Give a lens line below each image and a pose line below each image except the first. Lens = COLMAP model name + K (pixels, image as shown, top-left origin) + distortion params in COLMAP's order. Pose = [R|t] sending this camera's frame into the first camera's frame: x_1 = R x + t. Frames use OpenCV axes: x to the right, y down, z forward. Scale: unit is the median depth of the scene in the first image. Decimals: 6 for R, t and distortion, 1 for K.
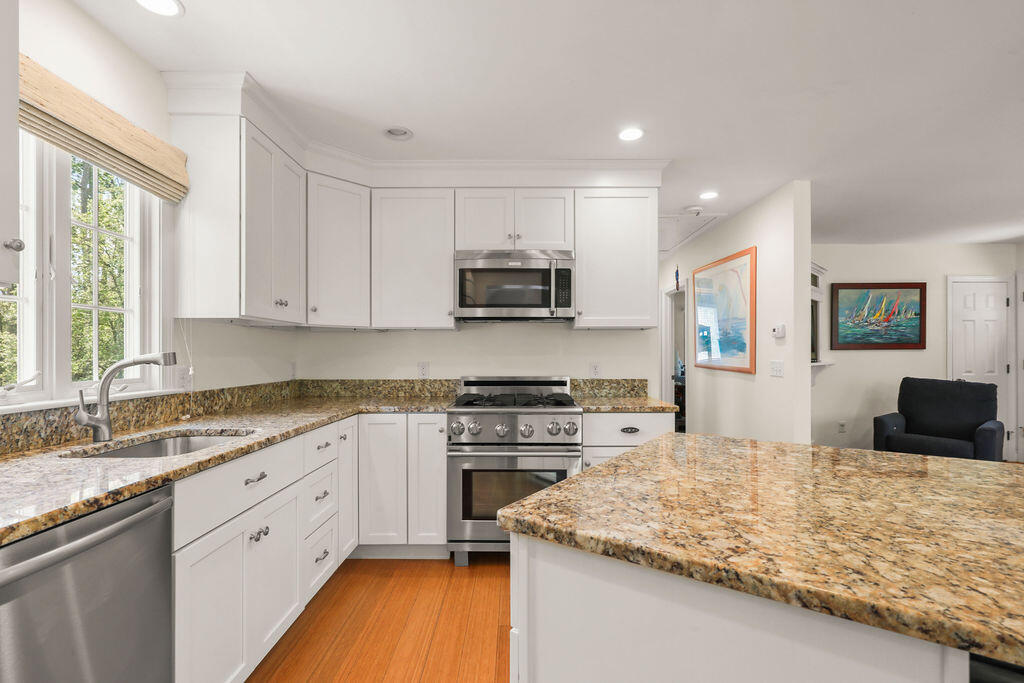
lens RADIAL K [[465.3, 0, 513.5], [0, 465.3, 354.7], [0, 0, 1]] dist [-0.000878, -0.000015]
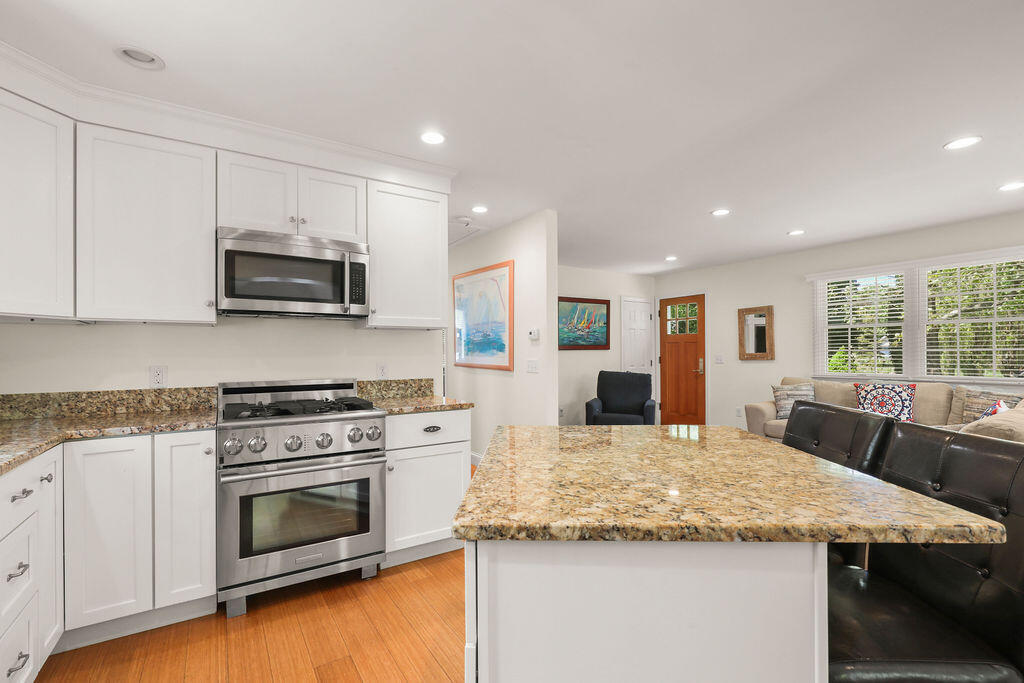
lens RADIAL K [[463.8, 0, 514.1], [0, 463.8, 352.4], [0, 0, 1]] dist [0.001001, -0.000509]
pose [[0.838213, -0.002992, 0.545335, -0.135357], [0.006687, 0.999966, -0.004791, 0.001261], [-0.545302, 0.007662, 0.838205, 0.050439]]
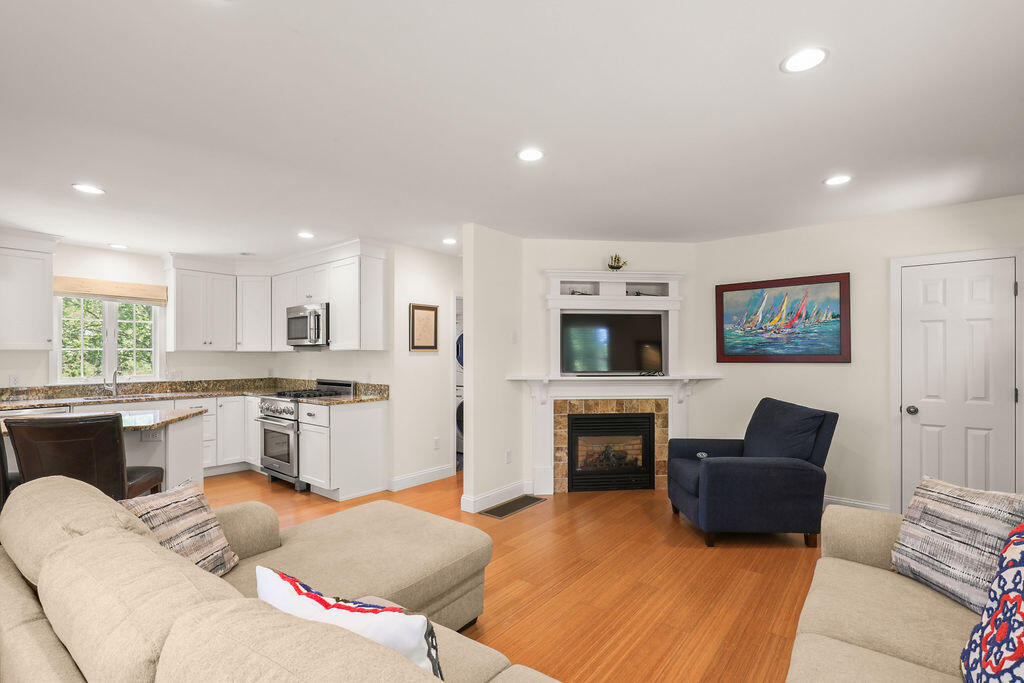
lens RADIAL K [[463.8, 0, 514.1], [0, 463.8, 352.4], [0, 0, 1]] dist [0.001001, -0.000509]
pose [[0.780076, -0.004409, -0.625669, 1.652747], [-0.000050, 0.999975, -0.007109, -0.040327], [0.625684, 0.005577, 0.780056, 0.157064]]
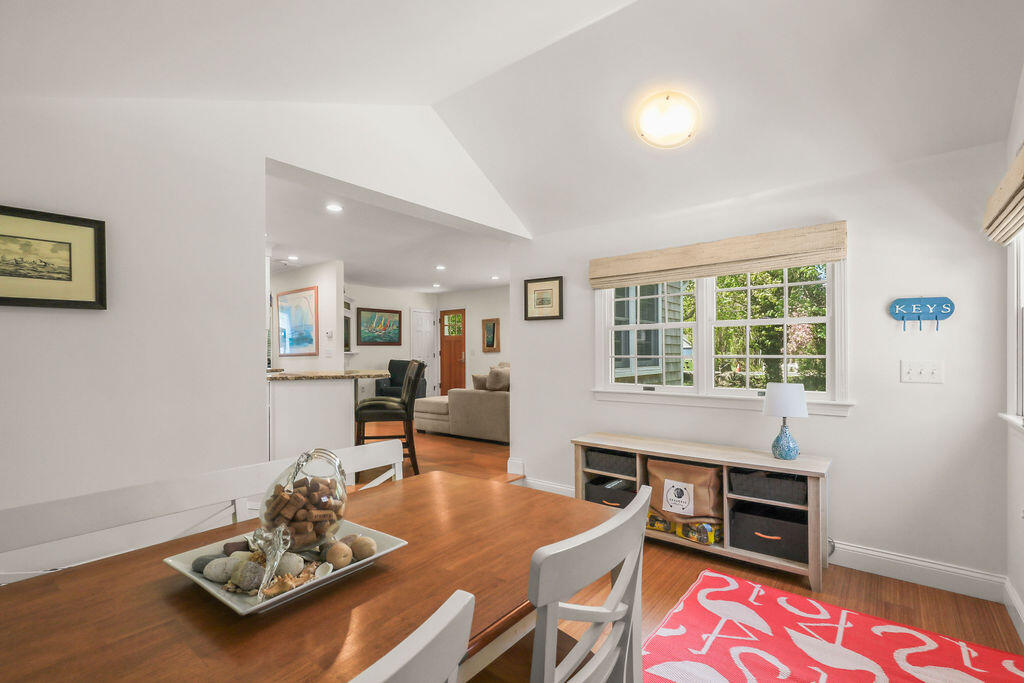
lens RADIAL K [[463.8, 0, 514.1], [0, 463.8, 352.4], [0, 0, 1]] dist [0.001001, -0.000509]
pose [[0.624674, -0.000601, 0.780885, -0.557263], [0.006472, 0.999969, -0.004408, 0.049548], [-0.780859, 0.007807, 0.624659, -0.981737]]
